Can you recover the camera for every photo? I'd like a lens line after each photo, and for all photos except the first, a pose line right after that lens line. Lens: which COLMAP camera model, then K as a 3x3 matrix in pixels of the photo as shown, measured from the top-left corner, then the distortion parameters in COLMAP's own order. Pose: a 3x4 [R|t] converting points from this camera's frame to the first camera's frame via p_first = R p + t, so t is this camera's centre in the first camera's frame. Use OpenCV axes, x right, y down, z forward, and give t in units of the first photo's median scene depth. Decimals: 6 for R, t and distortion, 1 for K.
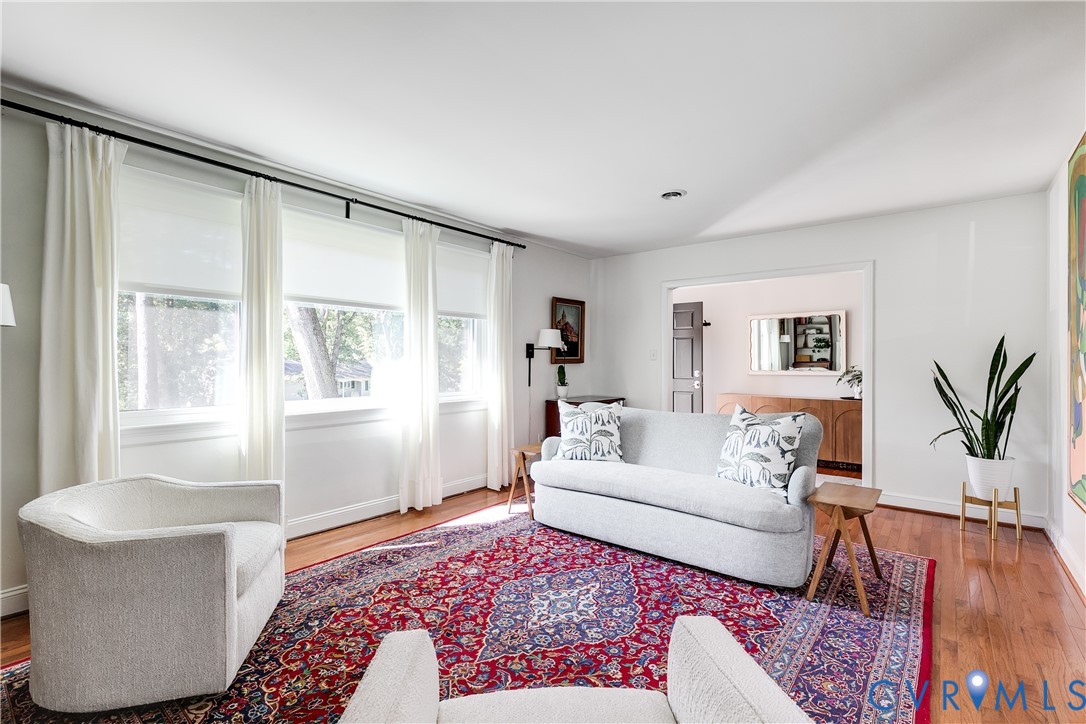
lens RADIAL K [[489.3, 0, 542.6], [0, 489.3, 363.9], [0, 0, 1]] dist [0.003749, 0.000605]
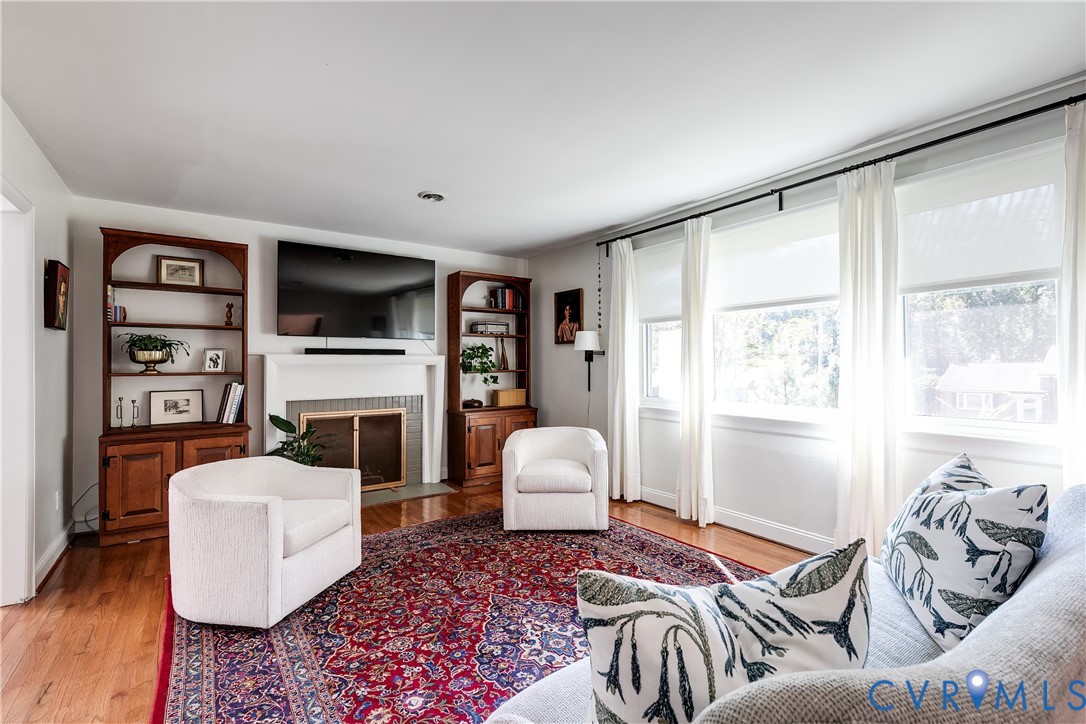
lens RADIAL K [[498.3, 0, 548.5], [0, 498.3, 365.6], [0, 0, 1]] dist [-0.000608, 0.000129]
pose [[-0.270161, -0.001067, -0.962815, 0.761454], [-0.001204, 0.999999, -0.000770, -0.006558], [0.962814, 0.000951, -0.270162, 1.022621]]
